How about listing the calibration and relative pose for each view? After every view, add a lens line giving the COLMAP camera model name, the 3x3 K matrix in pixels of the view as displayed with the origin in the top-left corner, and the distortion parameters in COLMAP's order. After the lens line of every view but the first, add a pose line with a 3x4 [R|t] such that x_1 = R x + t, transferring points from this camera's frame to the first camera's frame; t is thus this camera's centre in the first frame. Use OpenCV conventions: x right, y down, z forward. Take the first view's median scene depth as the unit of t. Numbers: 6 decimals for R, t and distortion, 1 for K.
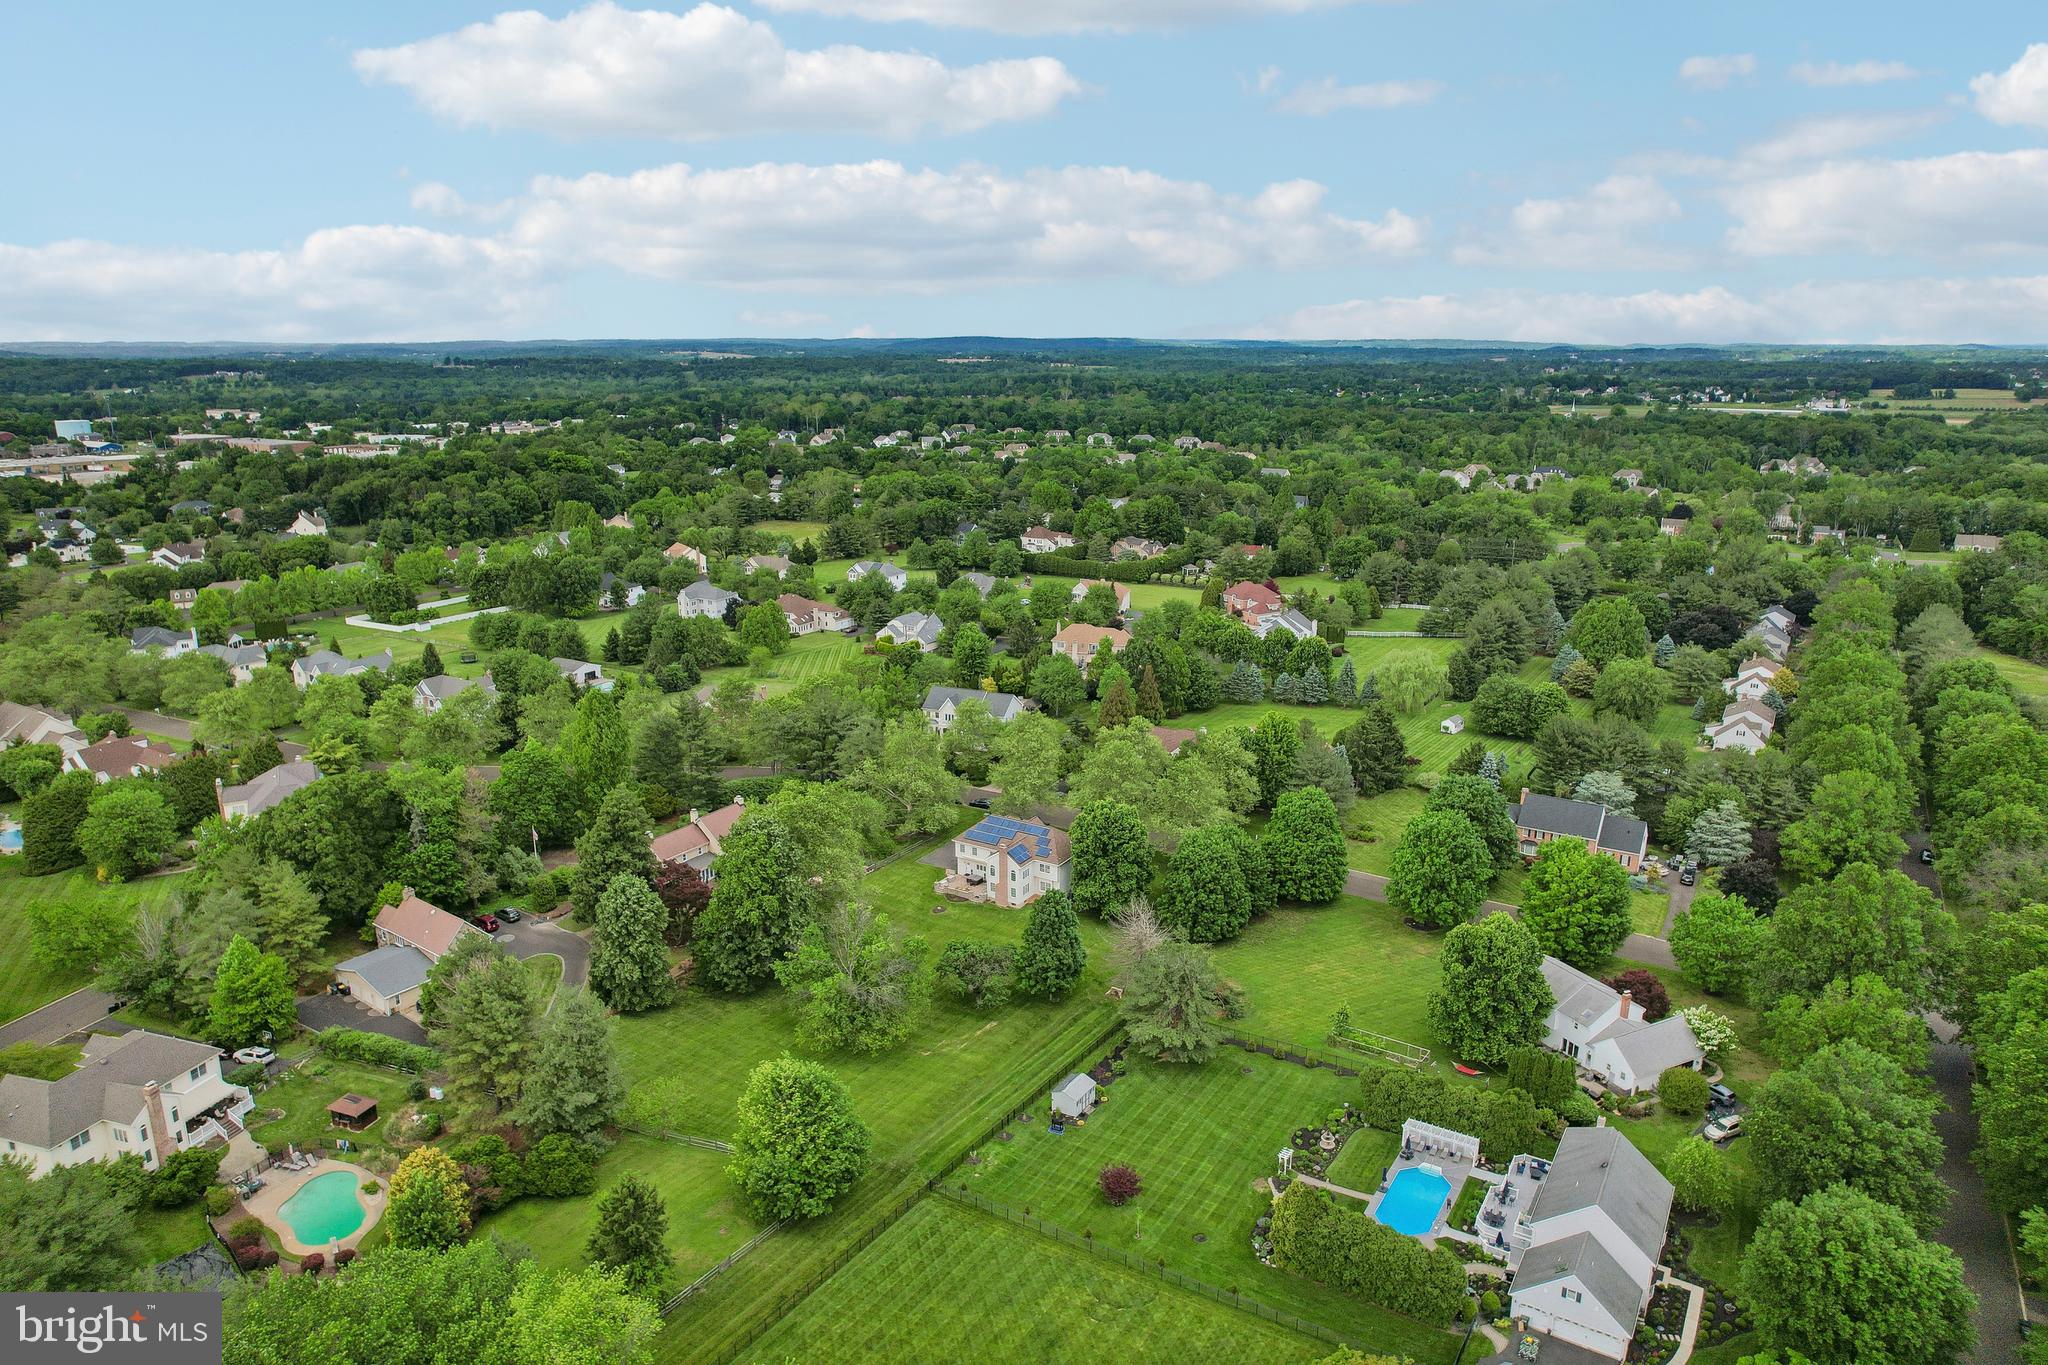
lens RADIAL K [[1300.5, 0, 1025.8], [0, 1300.5, 688.4], [0, 0, 1]] dist [-0.082824, 0.072839]
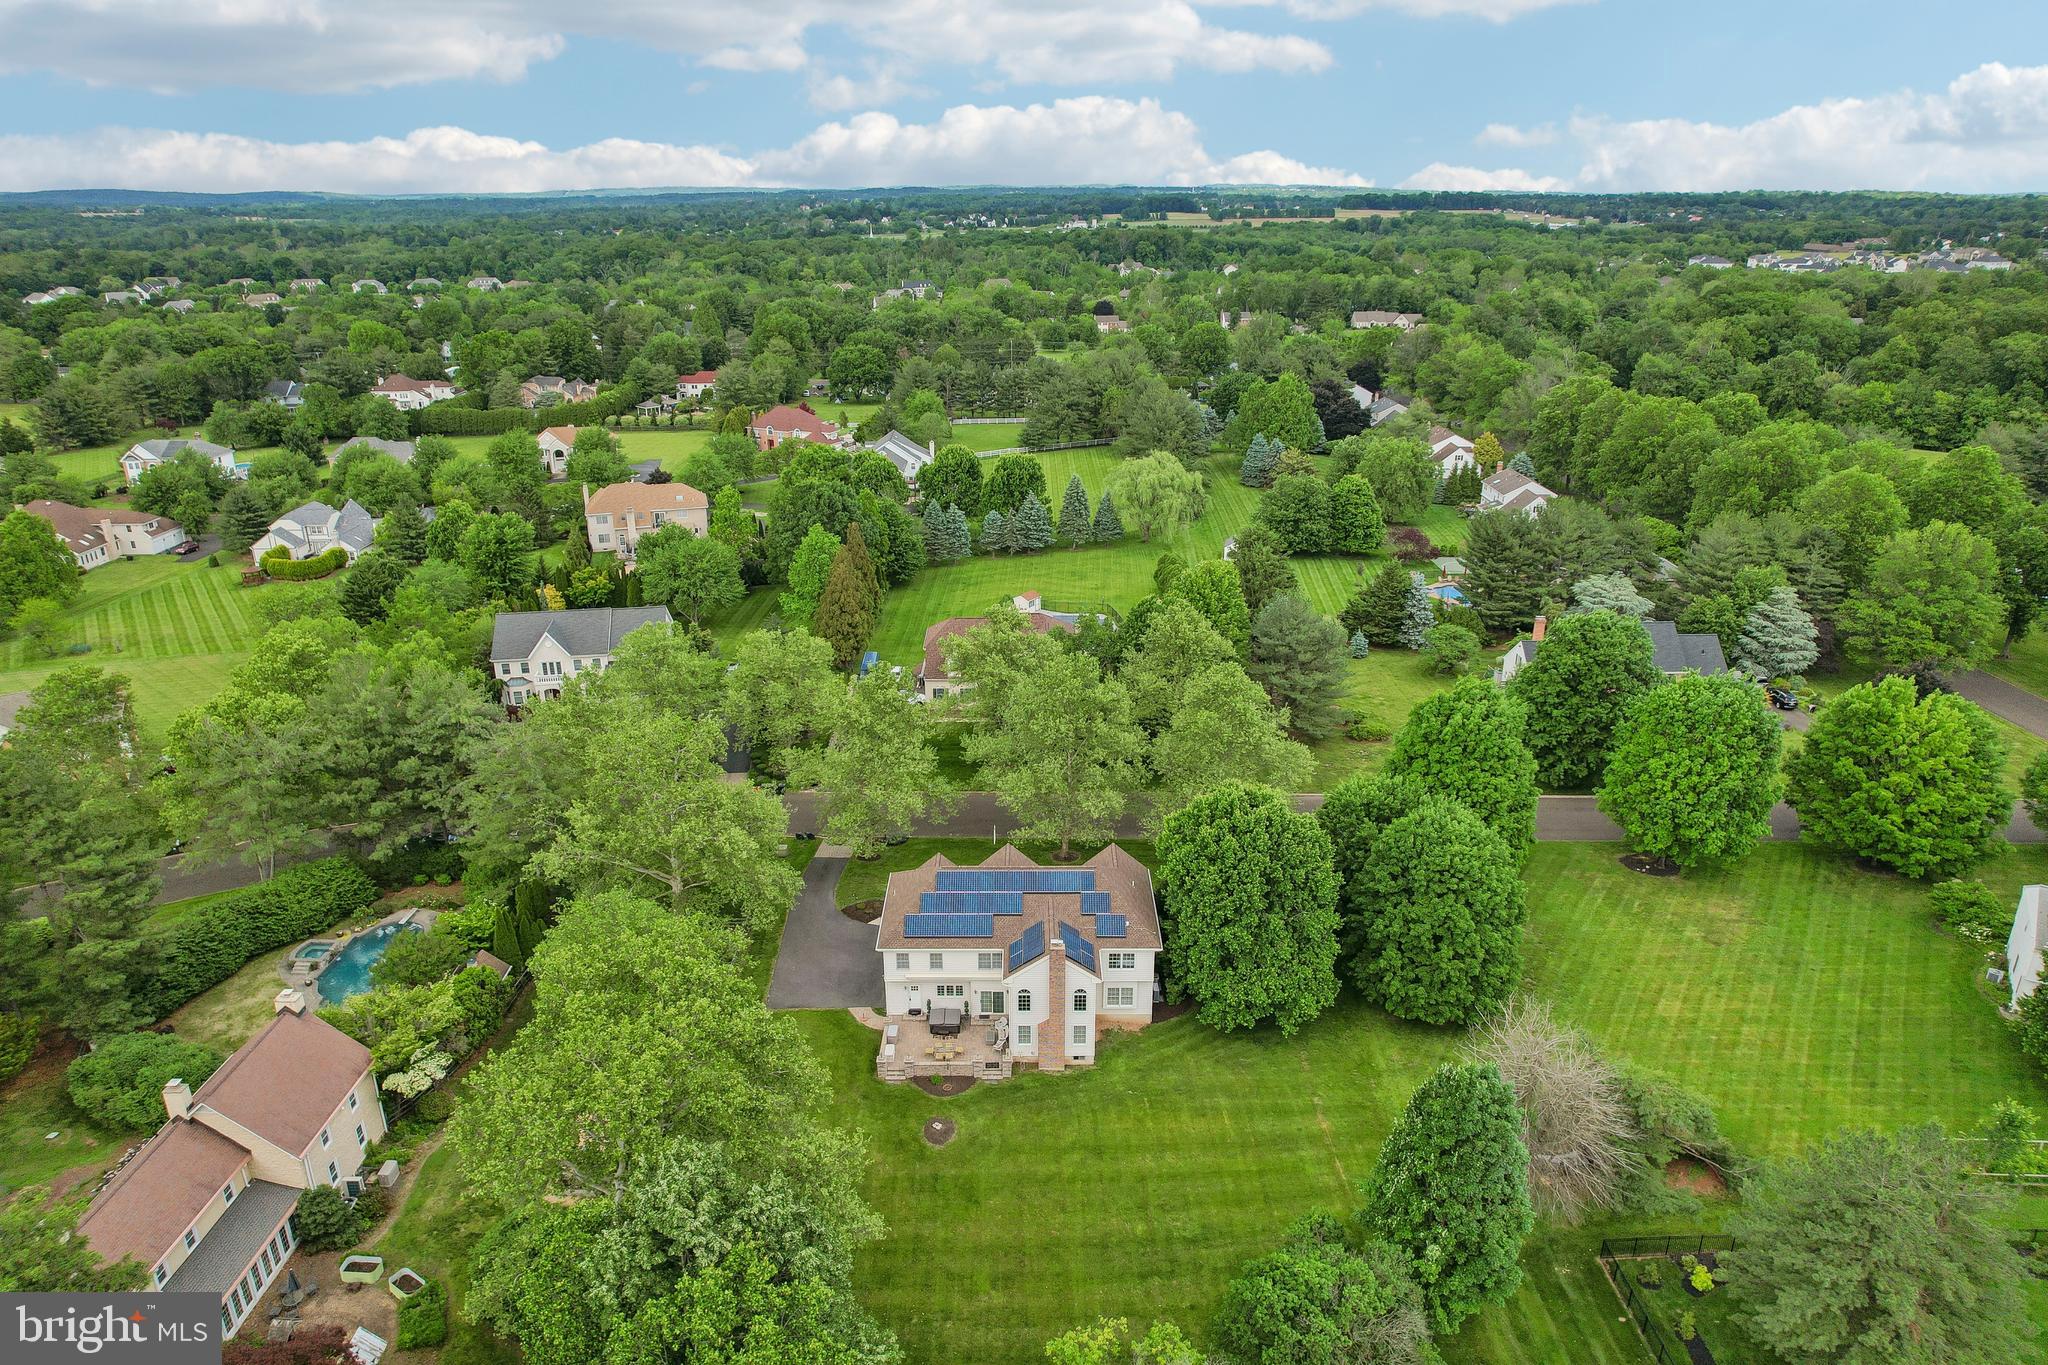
lens RADIAL K [[1300.5, 0, 1025.8], [0, 1300.5, 688.4], [0, 0, 1]] dist [-0.082824, 0.072839]
pose [[0.848582, -0.193956, 0.492229, -0.107265], [0.140328, 0.979568, 0.144067, -0.012633], [-0.510114, -0.053179, 0.858461, 0.306852]]
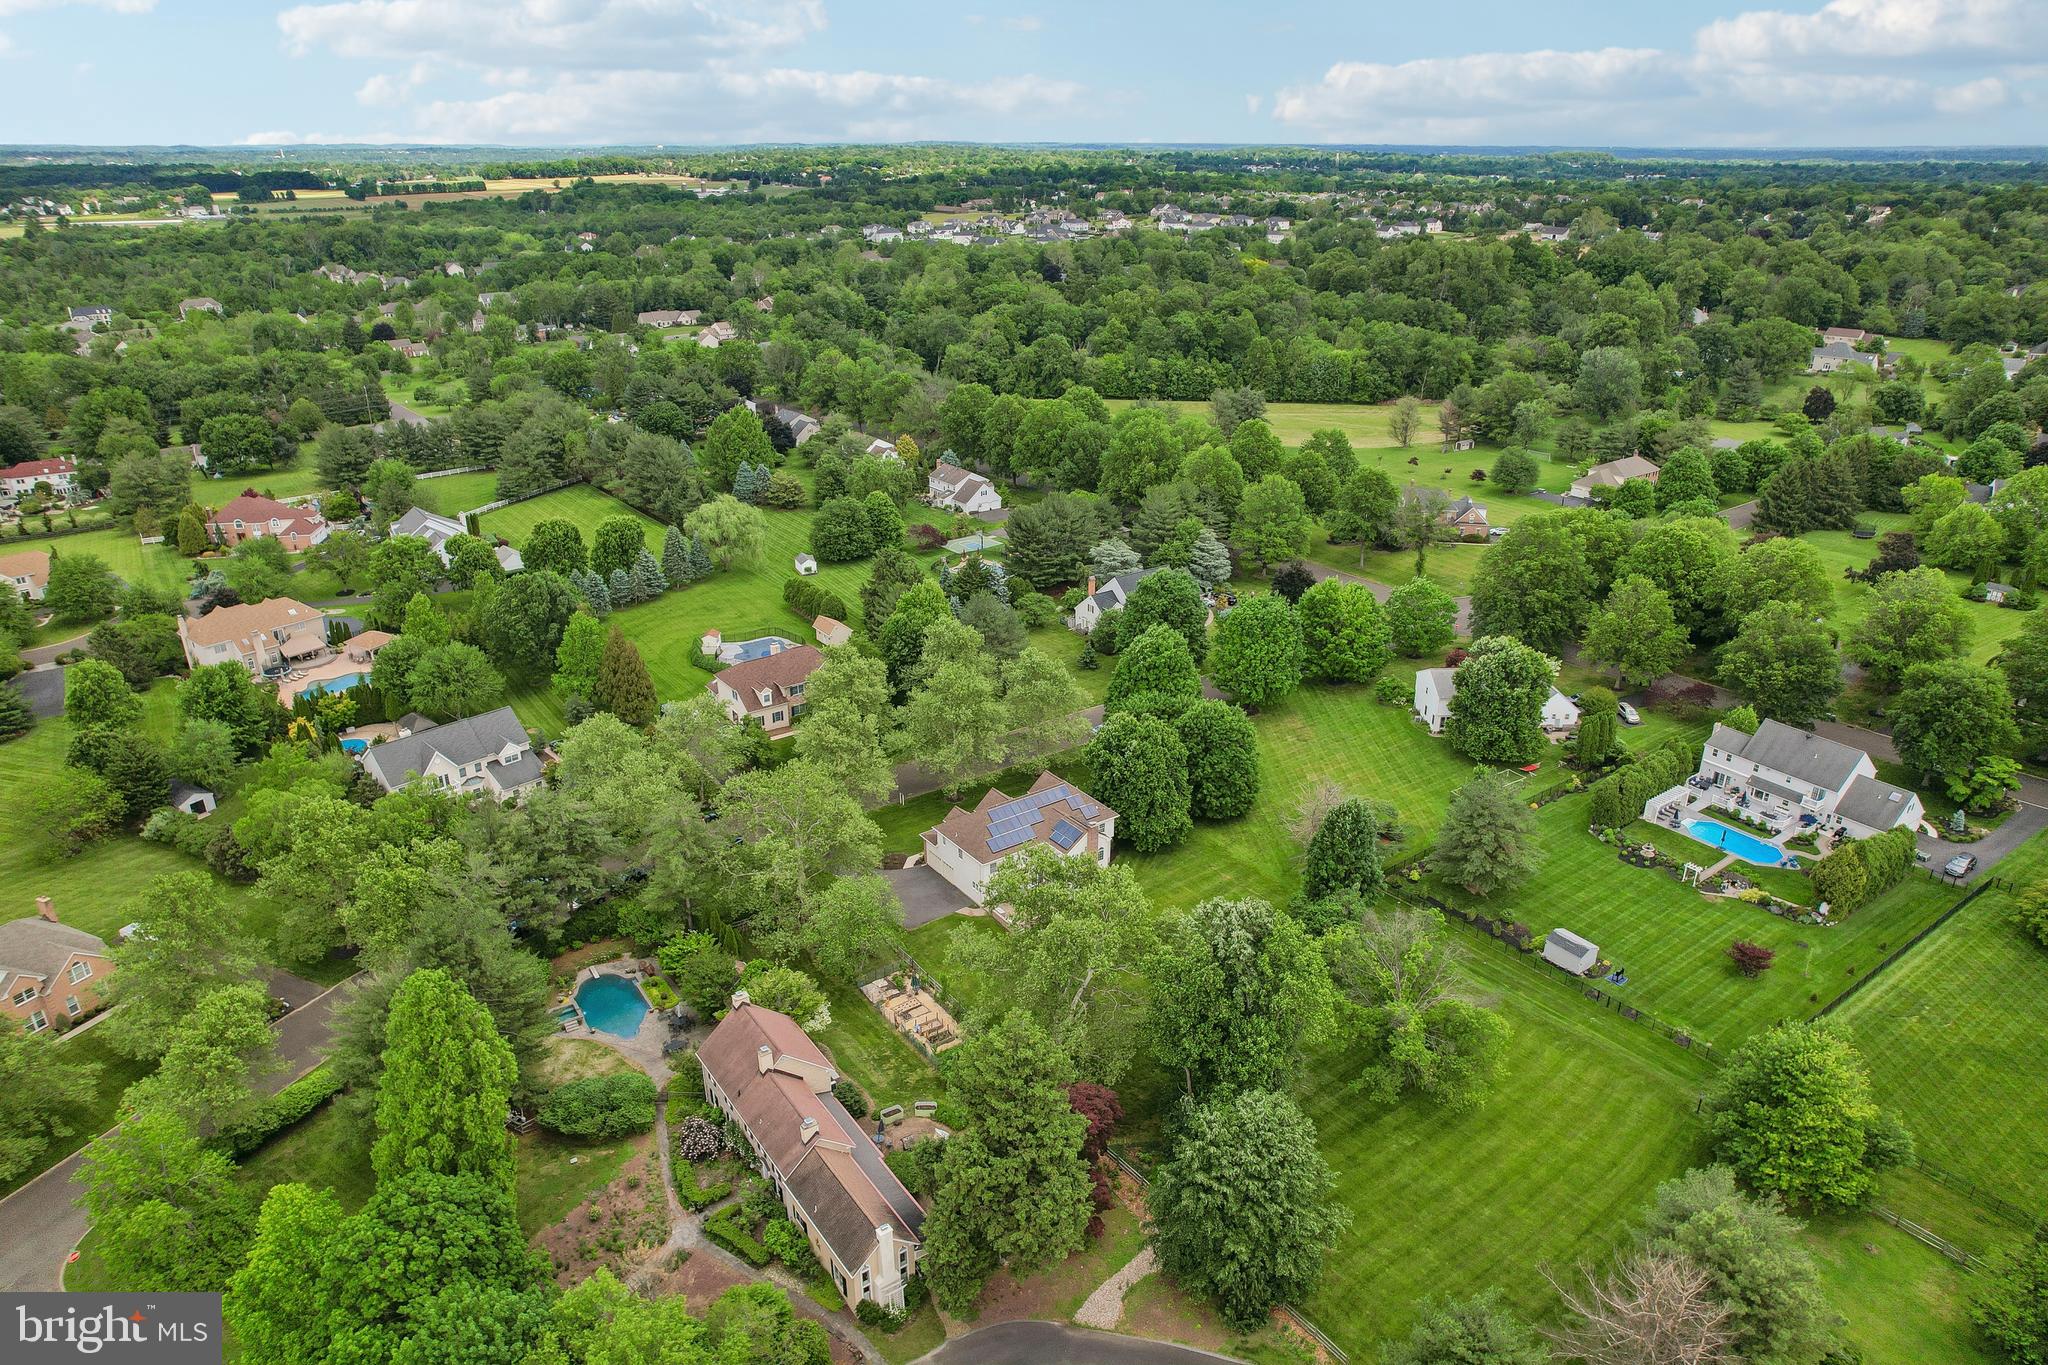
lens RADIAL K [[1300.5, 0, 1025.8], [0, 1300.5, 688.4], [0, 0, 1]] dist [-0.082824, 0.072839]
pose [[0.380226, -0.363880, 0.850305, -0.310148], [0.241966, 0.926471, 0.288276, -0.085877], [-0.892681, 0.096135, 0.440316, 0.333410]]
